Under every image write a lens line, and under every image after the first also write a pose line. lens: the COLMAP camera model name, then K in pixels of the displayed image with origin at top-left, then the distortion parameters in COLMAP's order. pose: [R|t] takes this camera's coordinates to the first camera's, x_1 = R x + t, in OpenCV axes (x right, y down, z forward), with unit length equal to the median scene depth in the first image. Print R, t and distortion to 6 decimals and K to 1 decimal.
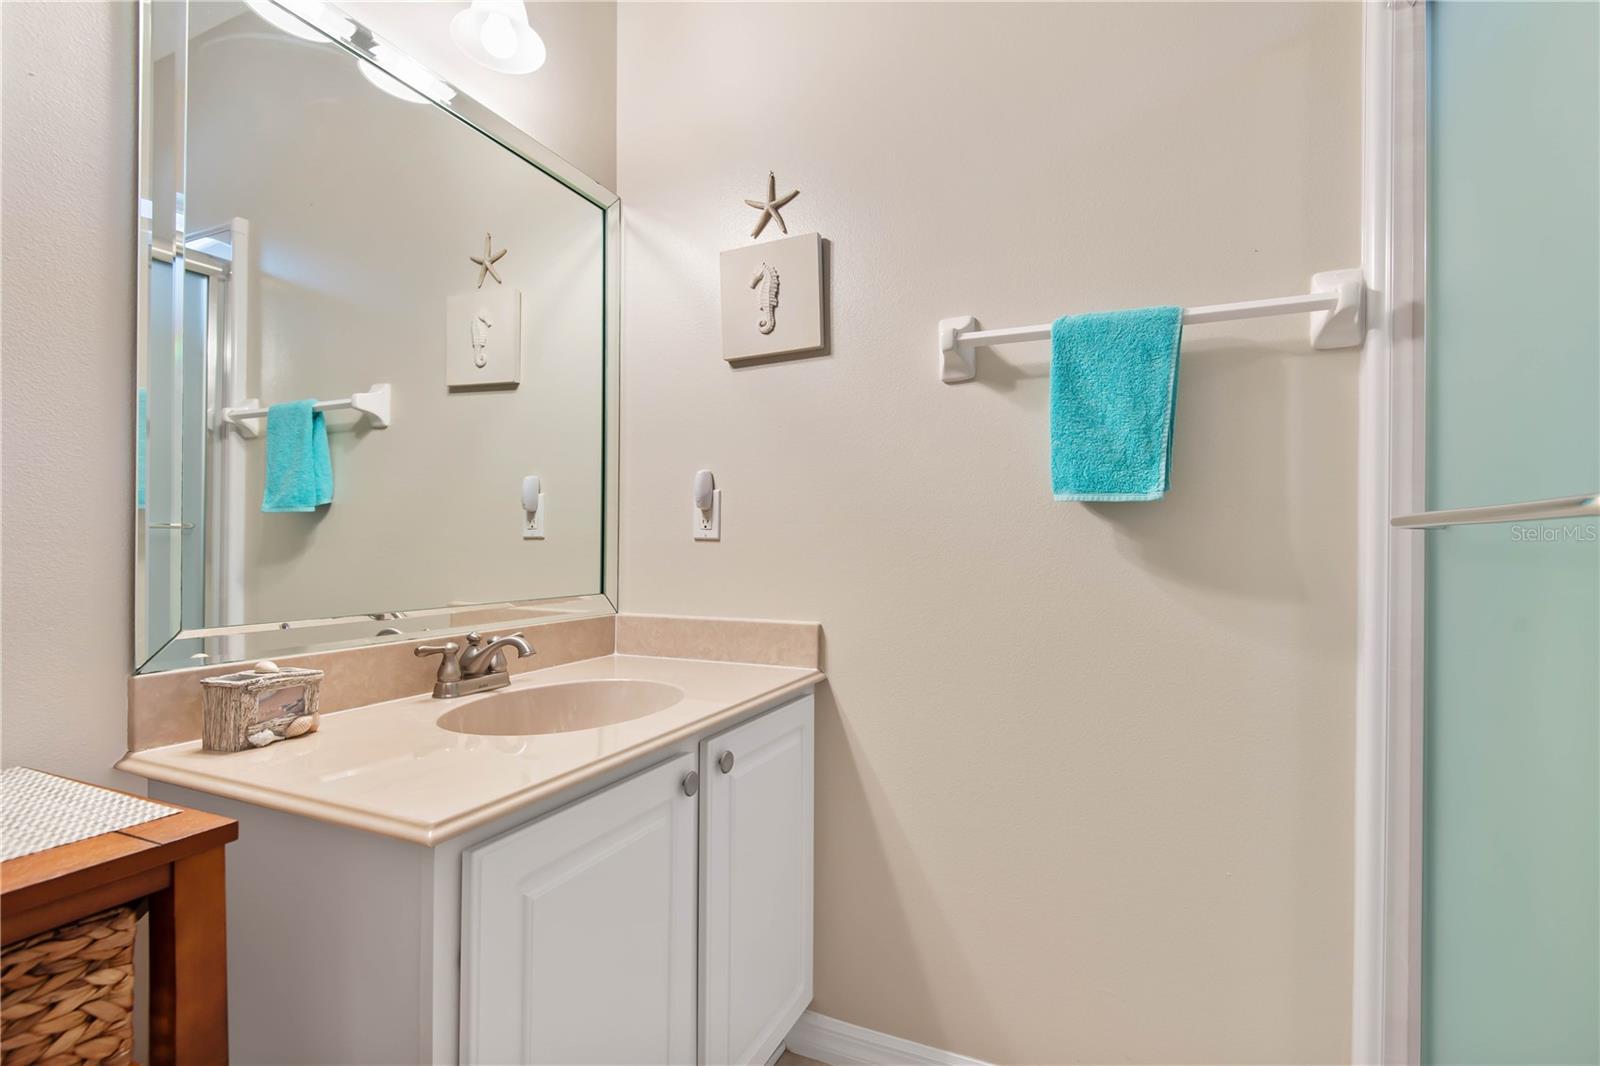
lens RADIAL K [[737.3, 0, 801.0], [0, 737.3, 543.6], [0, 0, 1]] dist [0.030172, -0.017310]
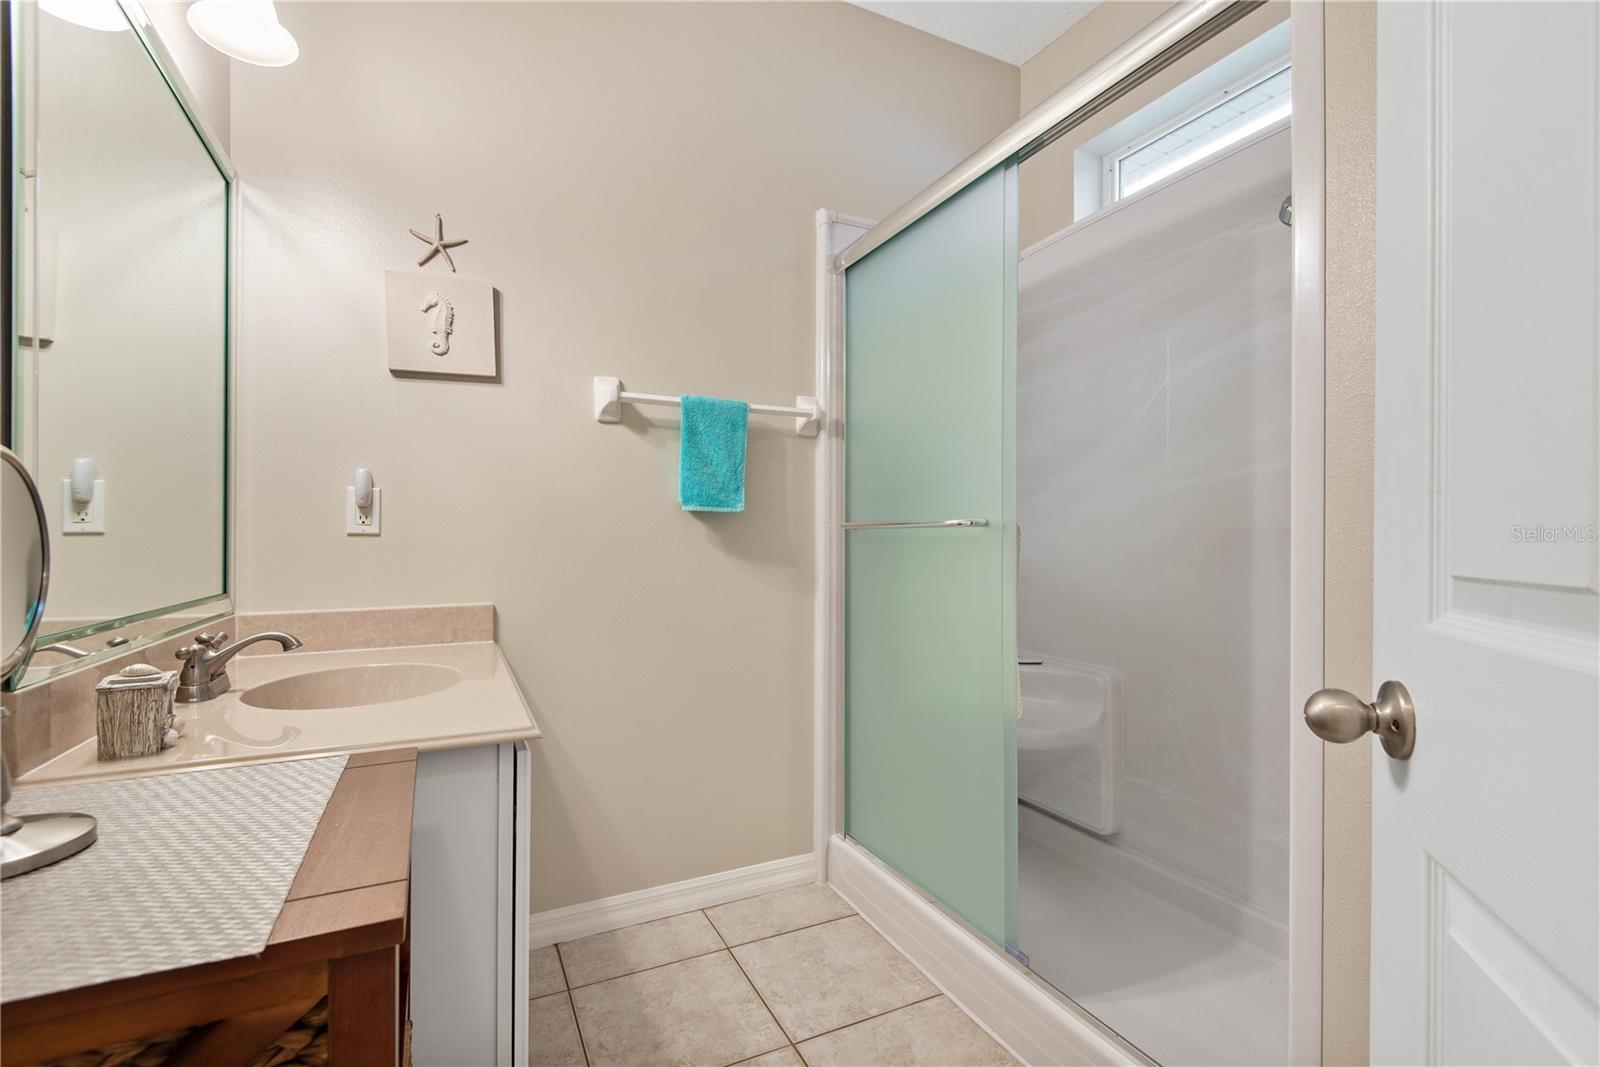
lens RADIAL K [[737.3, 0, 803.3], [0, 737.3, 534.5], [0, 0, 1]] dist [0.030172, -0.017310]
pose [[0.640920, -0.002653, 0.767603, -0.706360], [0.004363, 0.999990, -0.000186, -0.003803], [-0.767595, 0.003468, 0.640926, -0.210819]]
